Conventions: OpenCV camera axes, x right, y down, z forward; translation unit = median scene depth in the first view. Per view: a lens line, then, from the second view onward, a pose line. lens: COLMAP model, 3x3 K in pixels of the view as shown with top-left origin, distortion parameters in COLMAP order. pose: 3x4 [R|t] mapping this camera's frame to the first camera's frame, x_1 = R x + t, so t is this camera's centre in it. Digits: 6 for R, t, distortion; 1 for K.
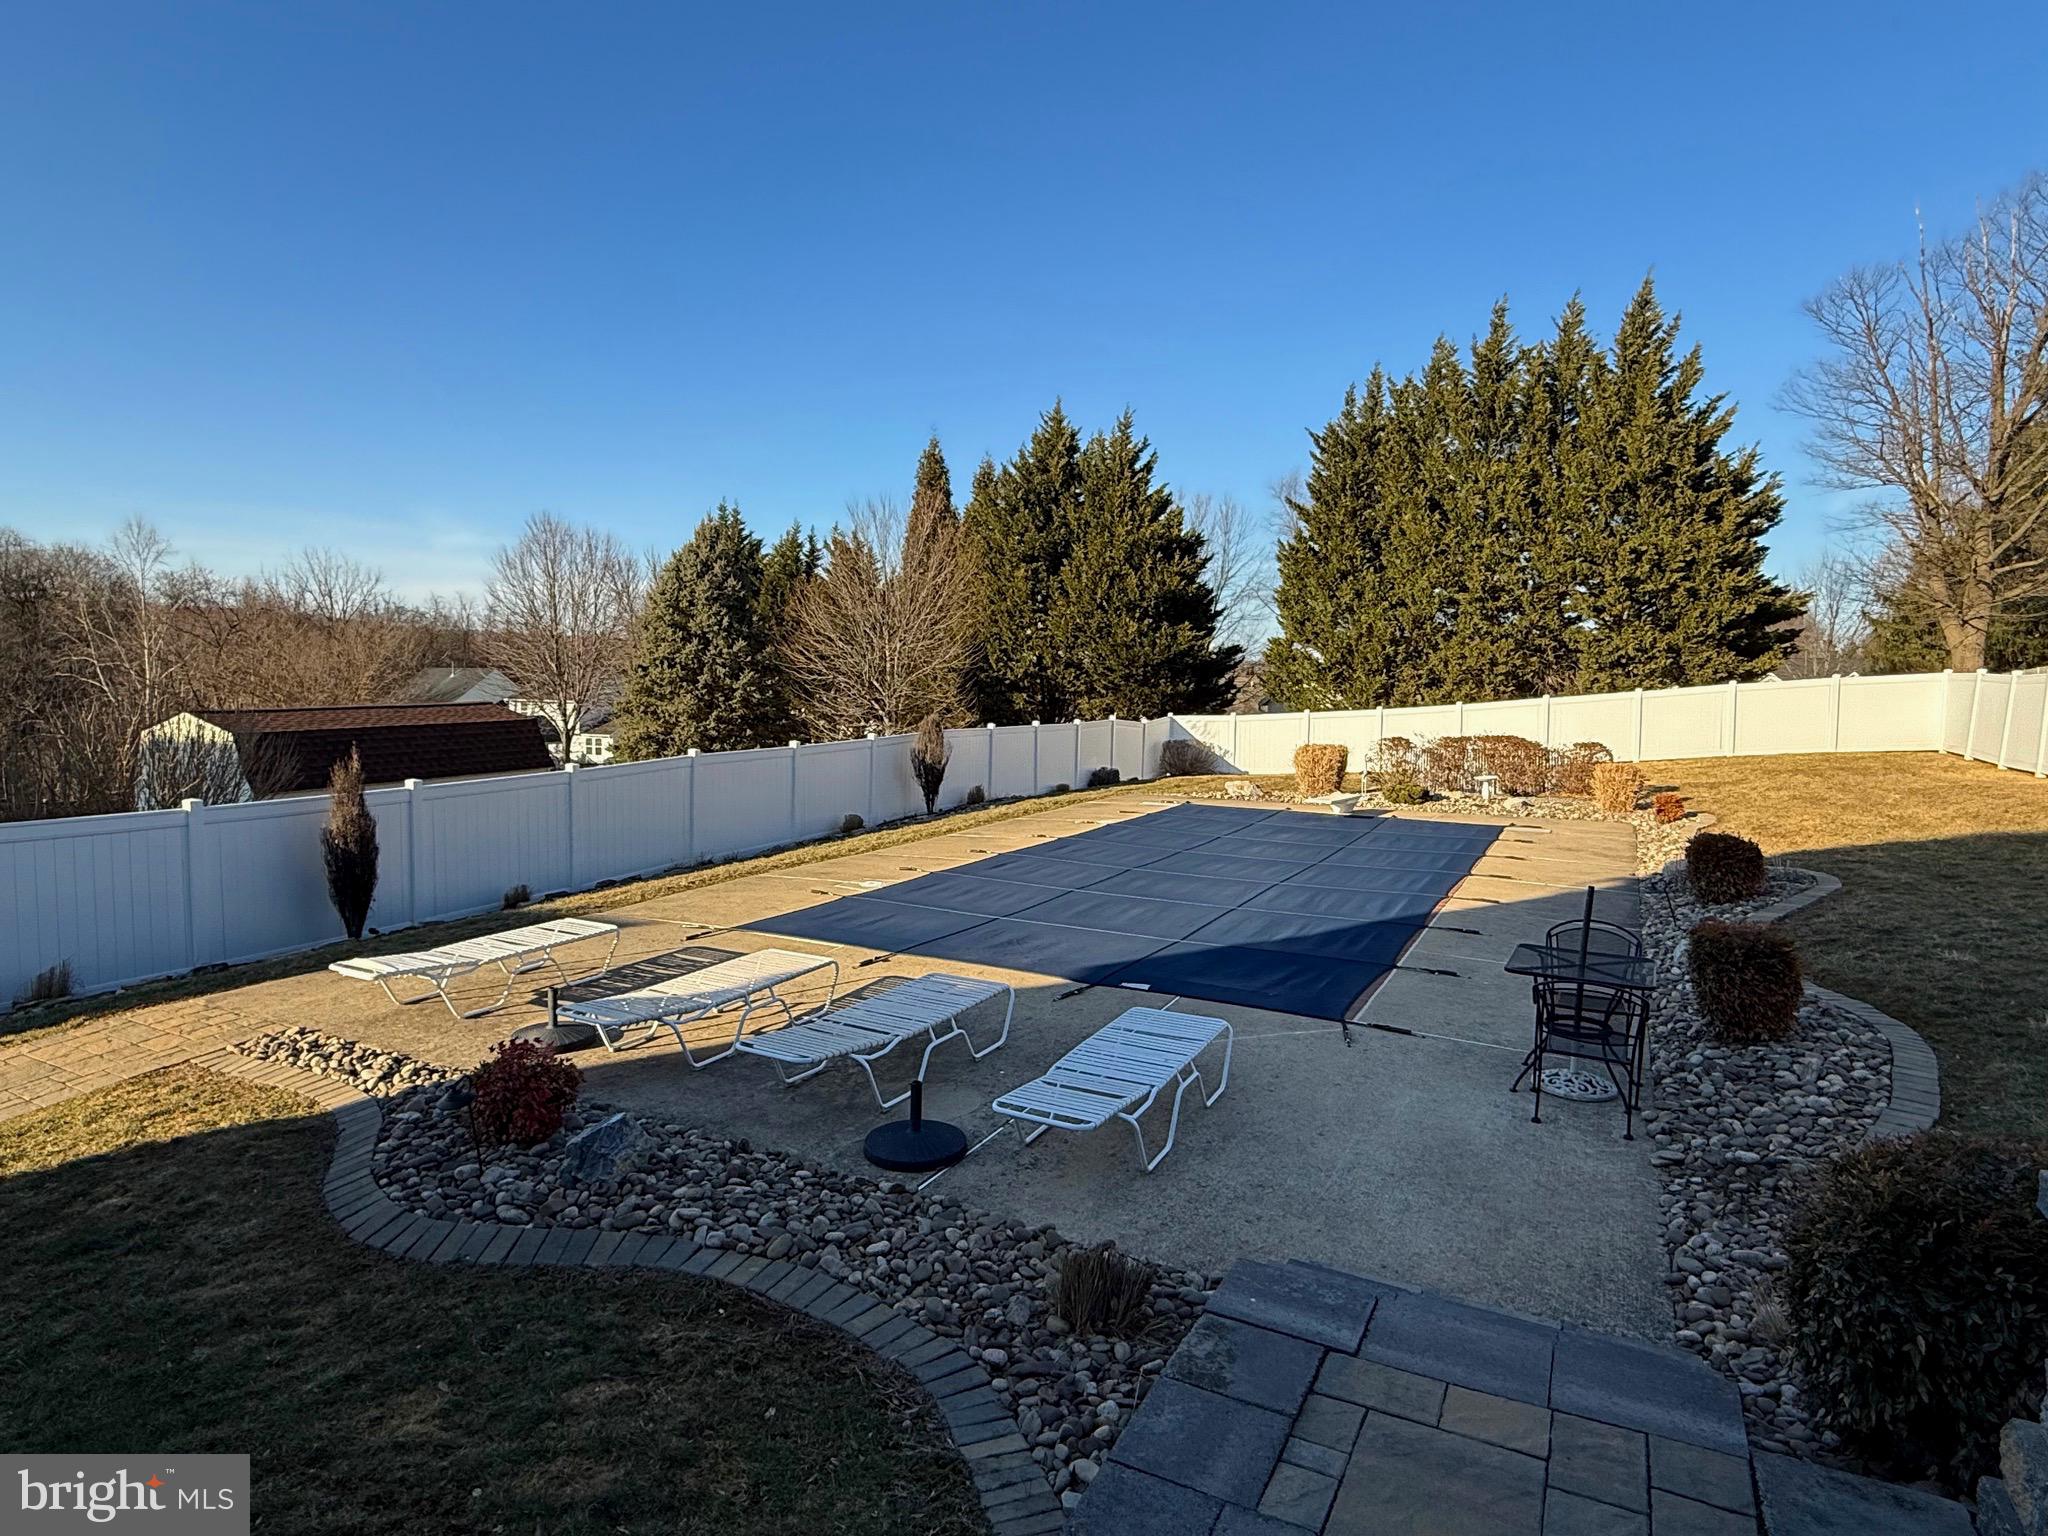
lens RADIAL K [[1142.1, 0, 1003.7], [0, 1142.1, 761.7], [0, 0, 1]] dist [0.004932, -0.004815]
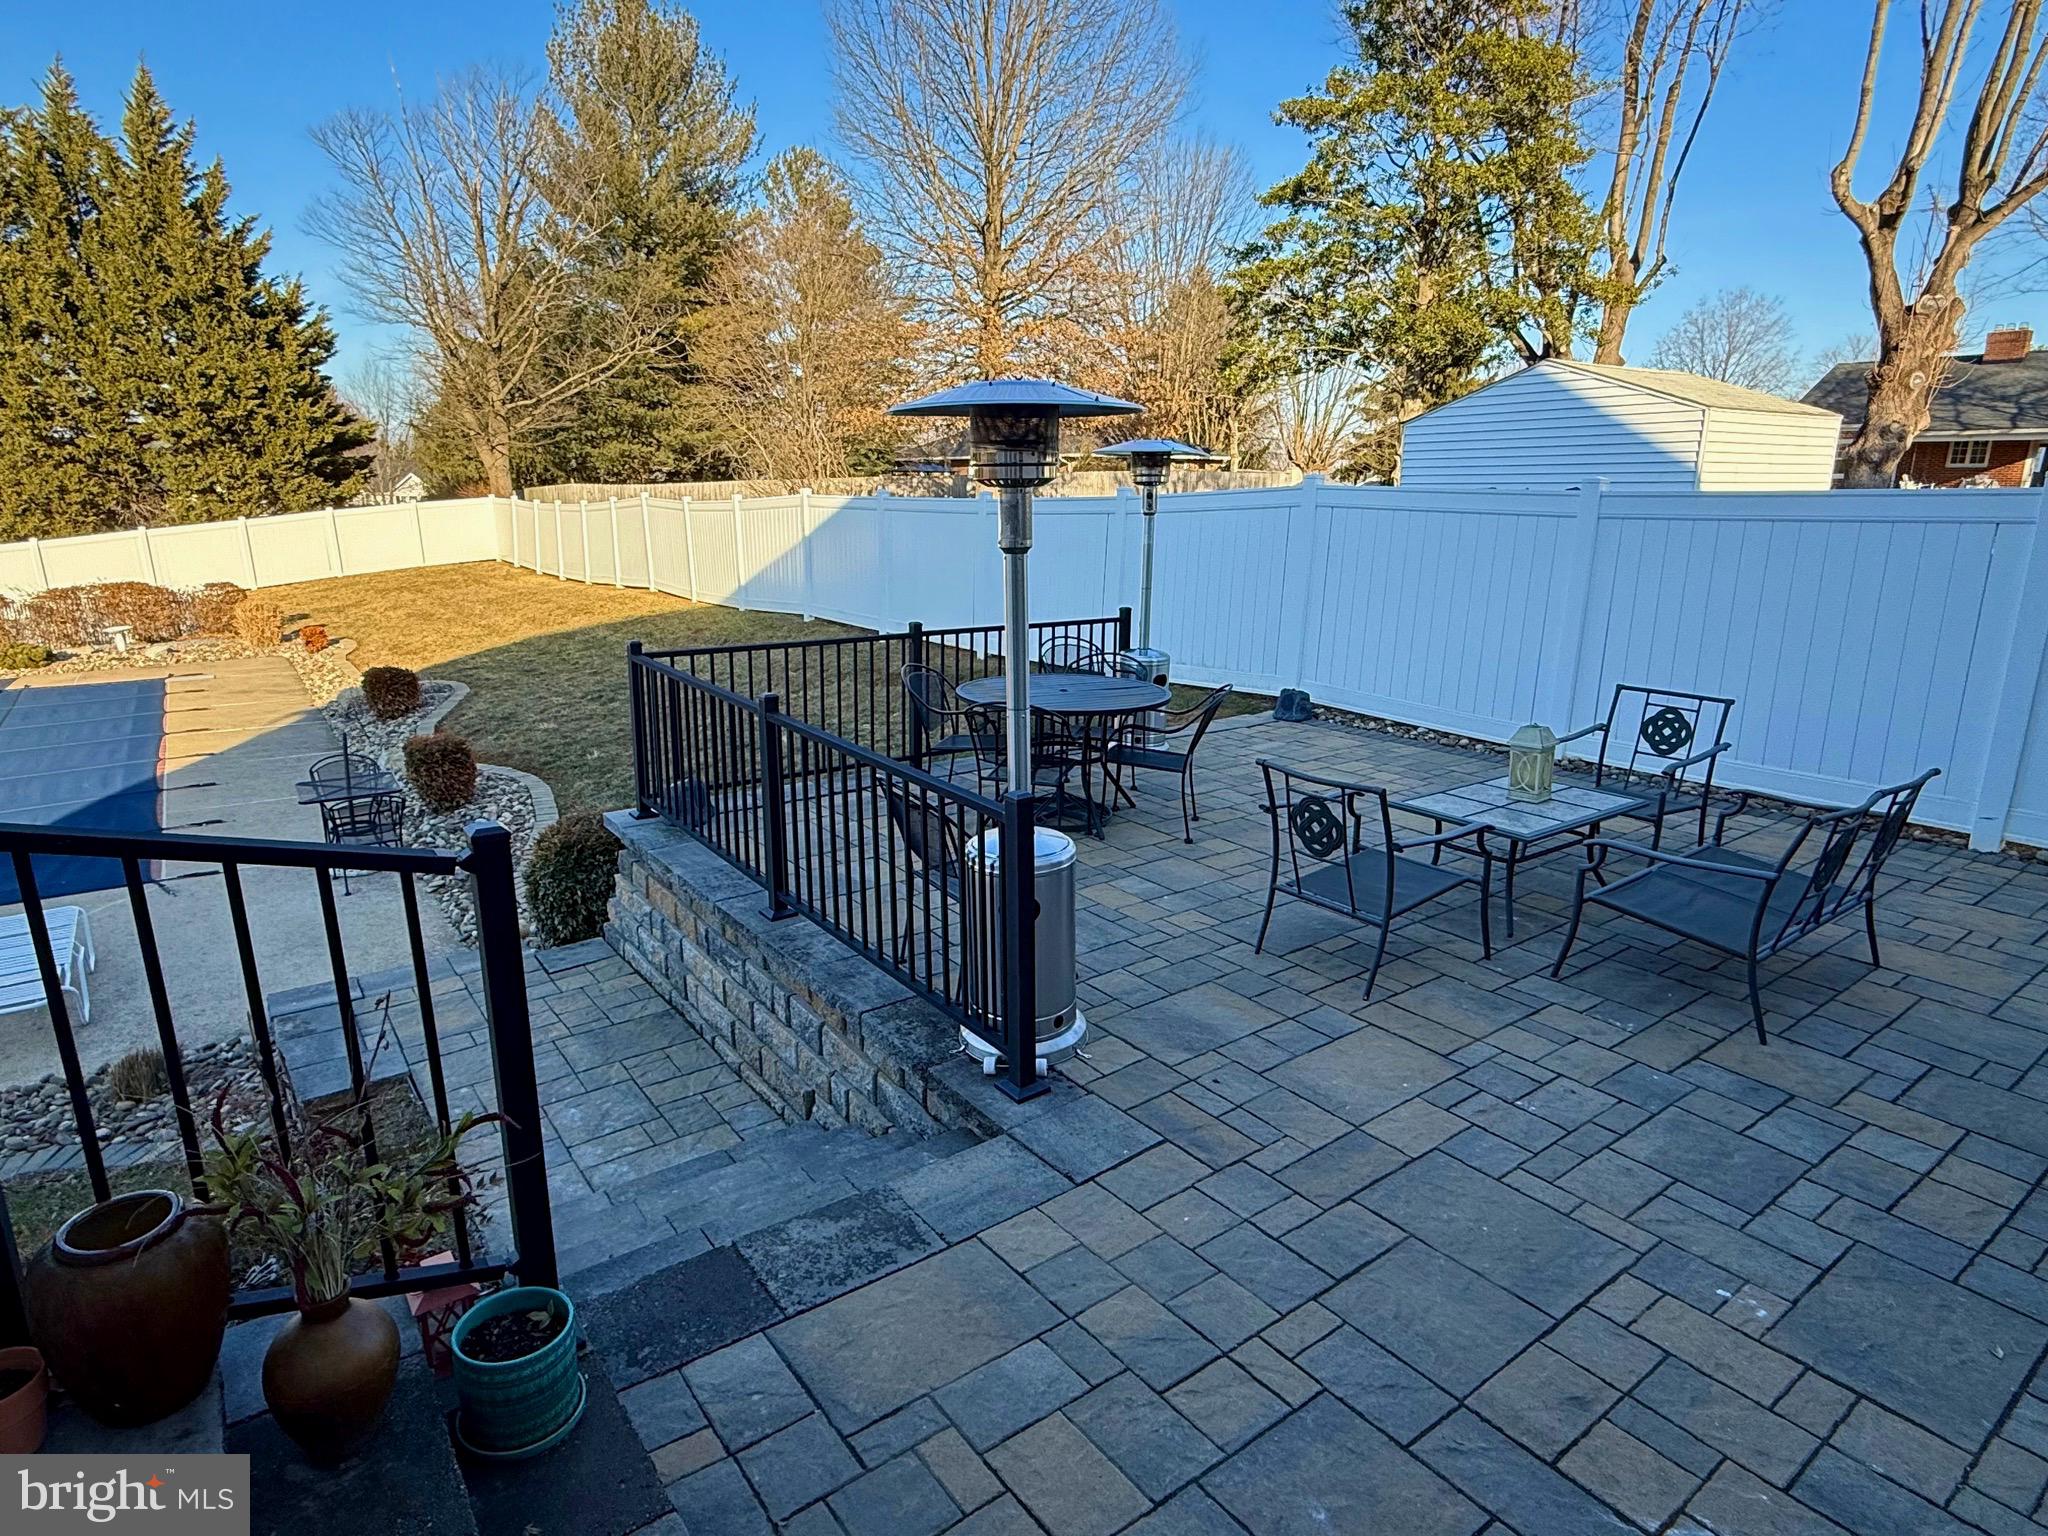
lens RADIAL K [[1142.1, 0, 1013.0], [0, 1142.1, 772.7], [0, 0, 1]] dist [0.004932, -0.004815]
pose [[0.442409, -0.236266, 0.865131, -0.078301], [0.073395, 0.970976, 0.227639, -0.022829], [-0.893805, -0.037213, 0.446910, -0.085593]]
